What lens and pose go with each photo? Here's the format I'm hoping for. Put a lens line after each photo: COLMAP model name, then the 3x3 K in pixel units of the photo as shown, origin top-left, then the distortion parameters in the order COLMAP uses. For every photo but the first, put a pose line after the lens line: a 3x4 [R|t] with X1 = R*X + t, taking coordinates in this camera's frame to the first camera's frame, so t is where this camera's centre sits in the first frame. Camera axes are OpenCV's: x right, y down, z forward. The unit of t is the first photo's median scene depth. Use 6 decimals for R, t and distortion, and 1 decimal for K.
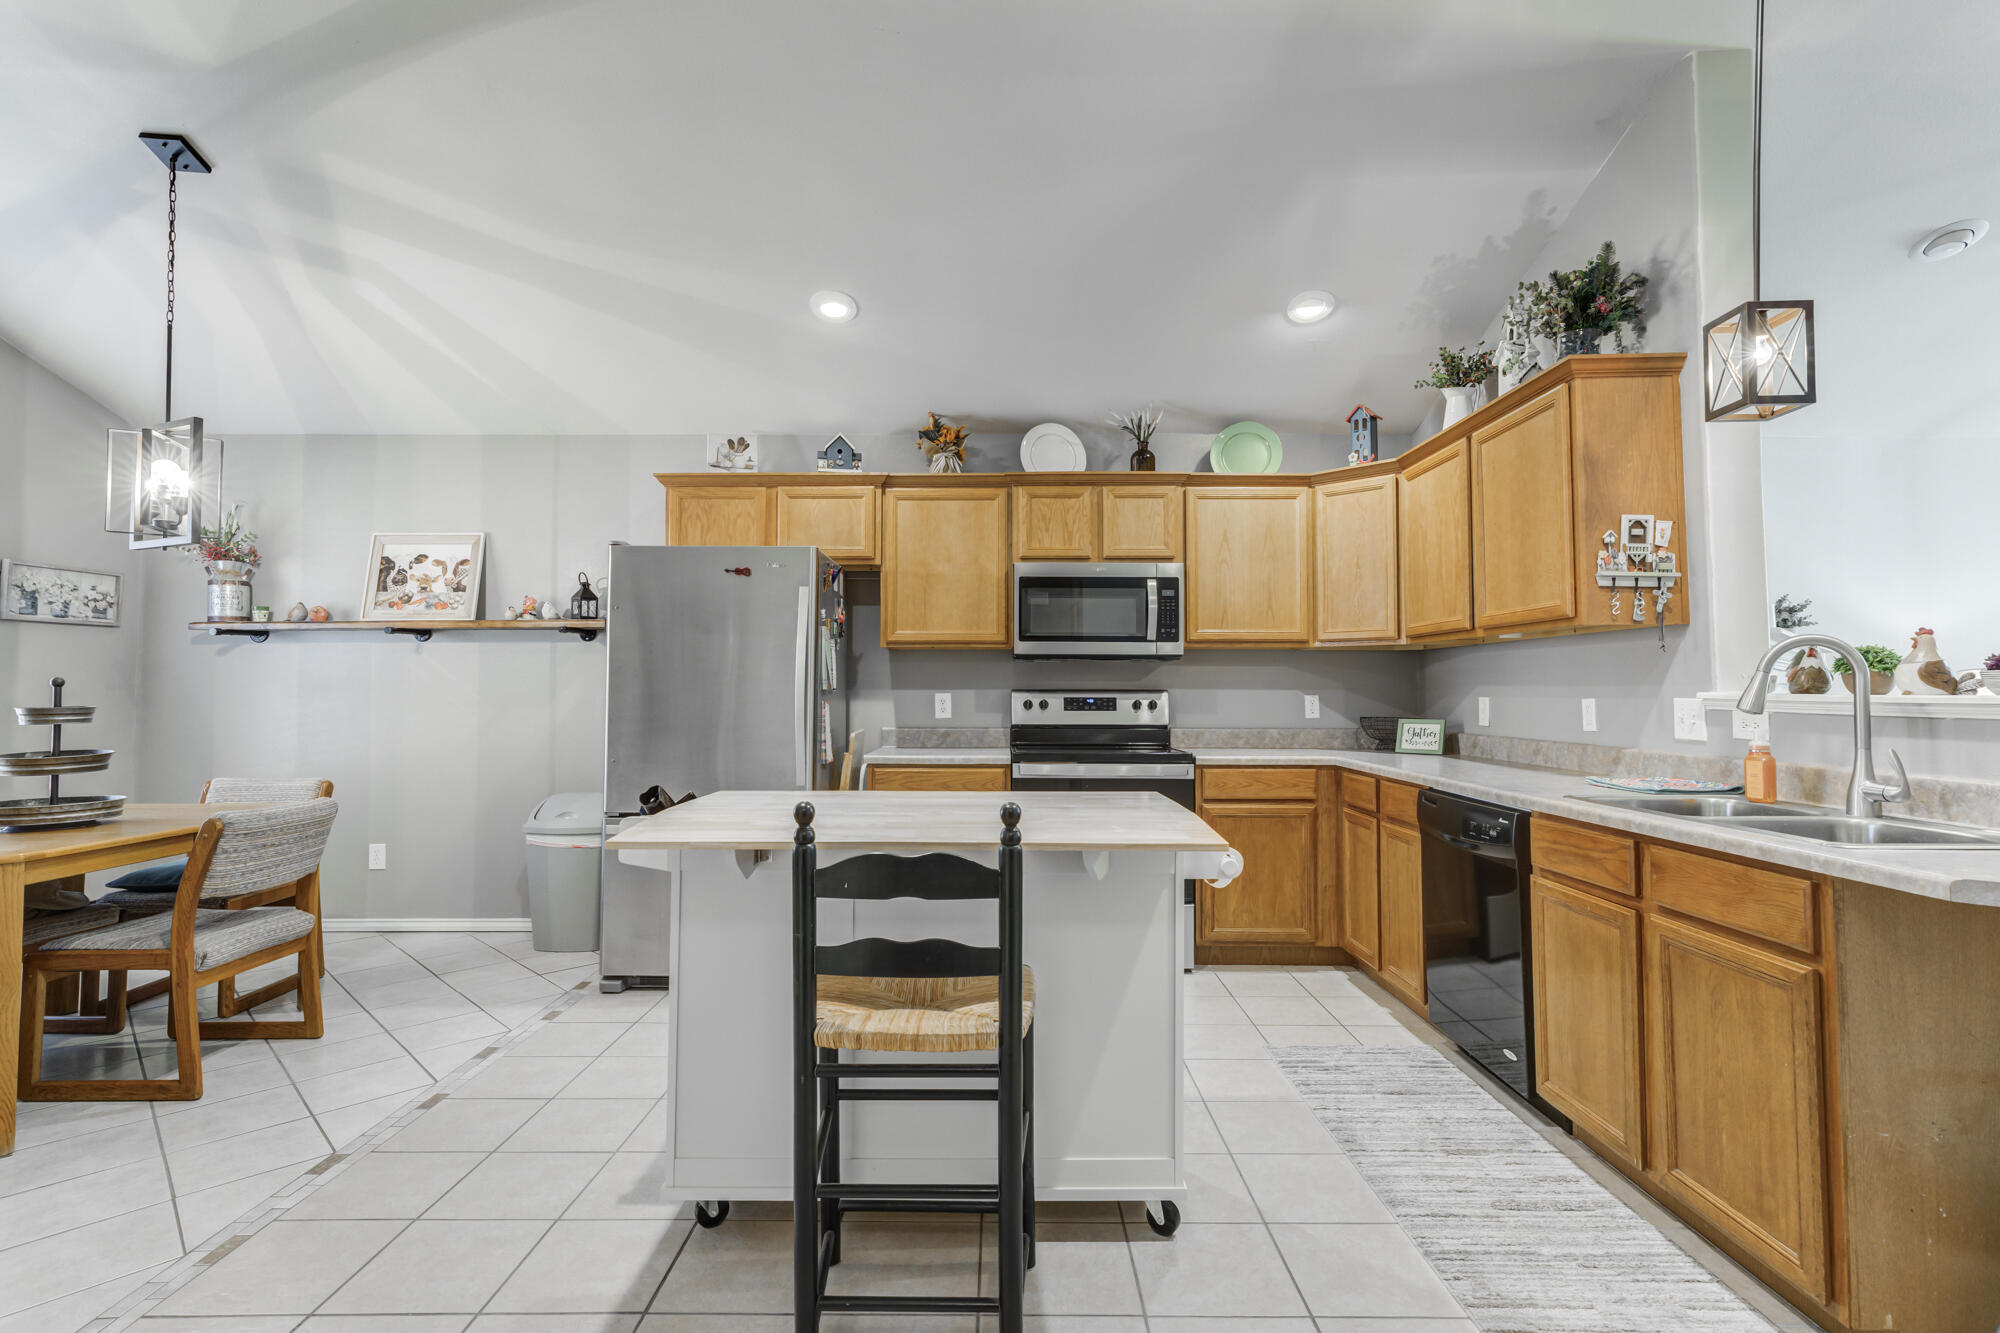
lens RADIAL K [[1036.3, 0, 971.0], [0, 1036.3, 645.3], [0, 0, 1]] dist [-0.006381, 0.012483]
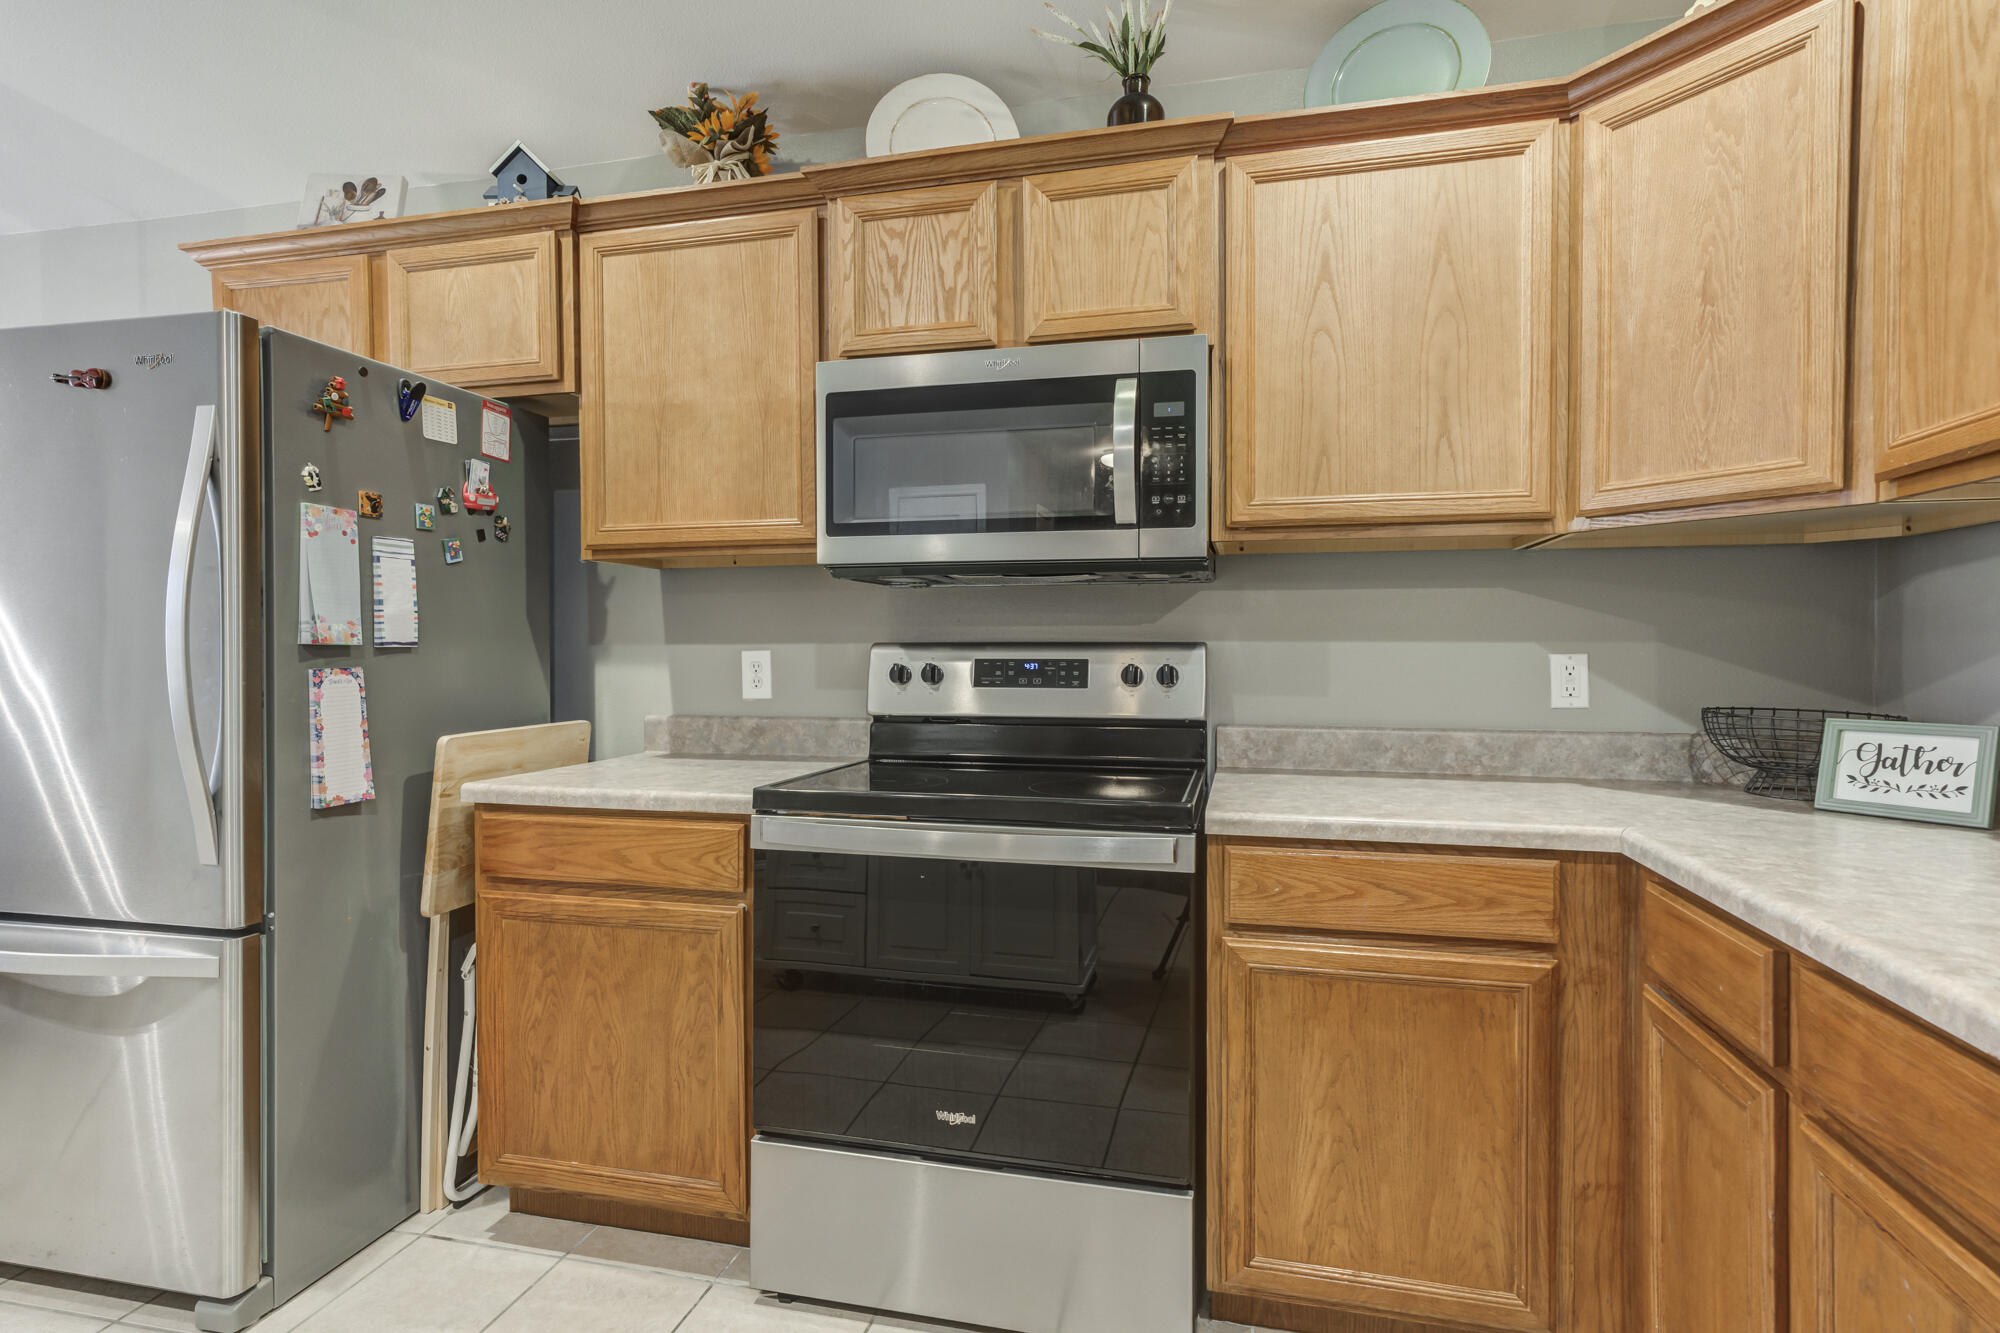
lens RADIAL K [[876.4, 0, 1030.7], [0, 876.4, 652.2], [0, 0, 1]] dist [-0.006668, 0.009644]
pose [[0.960428, -0.000783, -0.278527, 0.244458], [0.014397, 0.998799, 0.046836, 0.030860], [0.278156, -0.048992, 0.959286, 0.668853]]
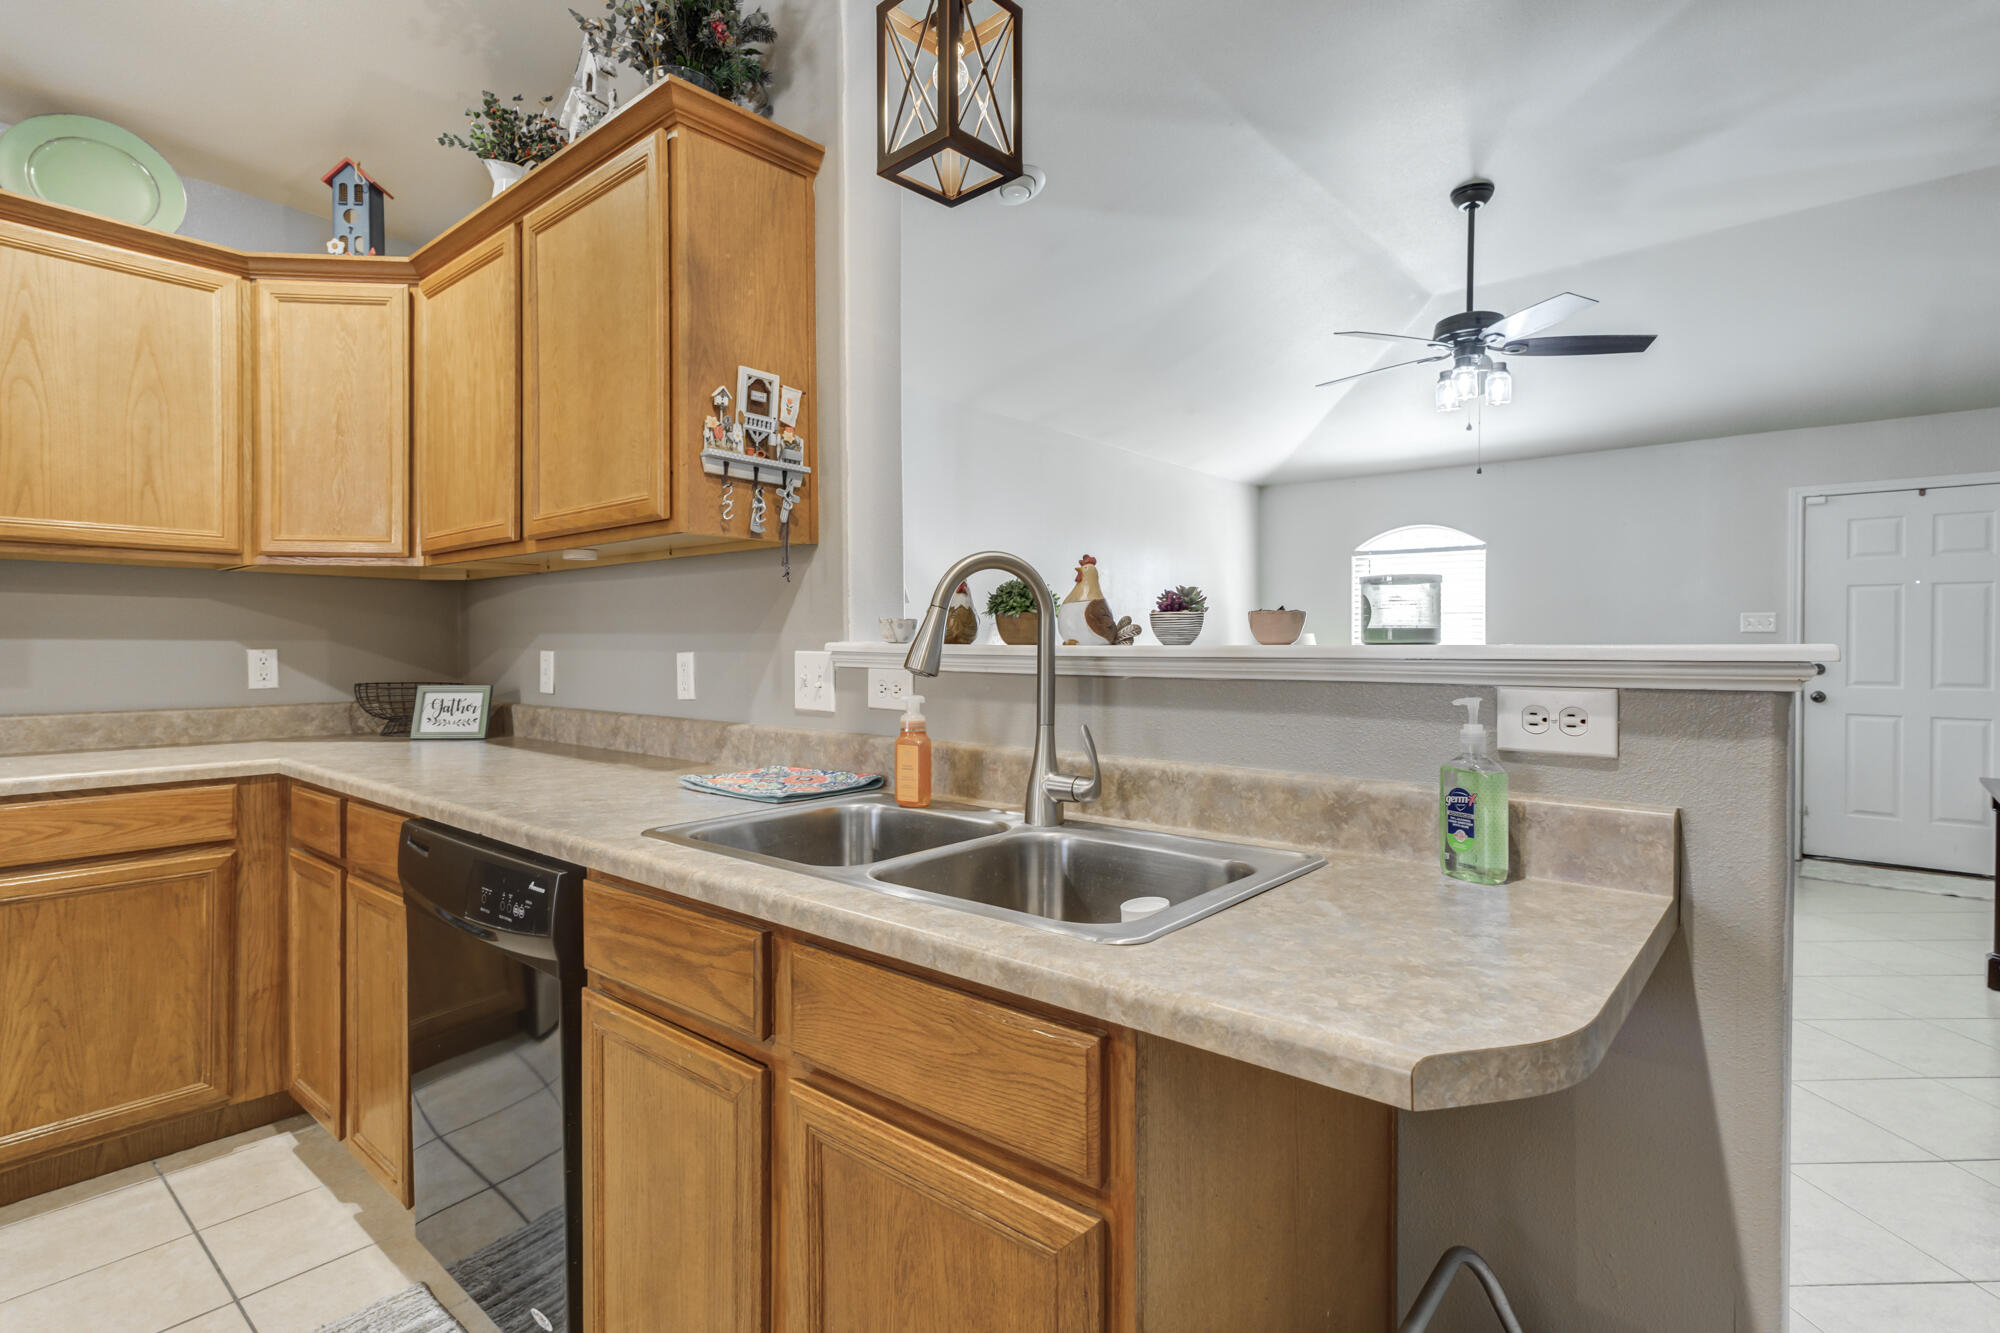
lens RADIAL K [[983.2, 0, 973.3], [0, 983.2, 648.0], [0, 0, 1]] dist [-0.003109, 0.011879]
pose [[0.679092, -0.004298, 0.734041, 0.217849], [-0.030899, 0.998929, 0.034436, 0.017777], [-0.733403, -0.046066, 0.678232, 0.368382]]
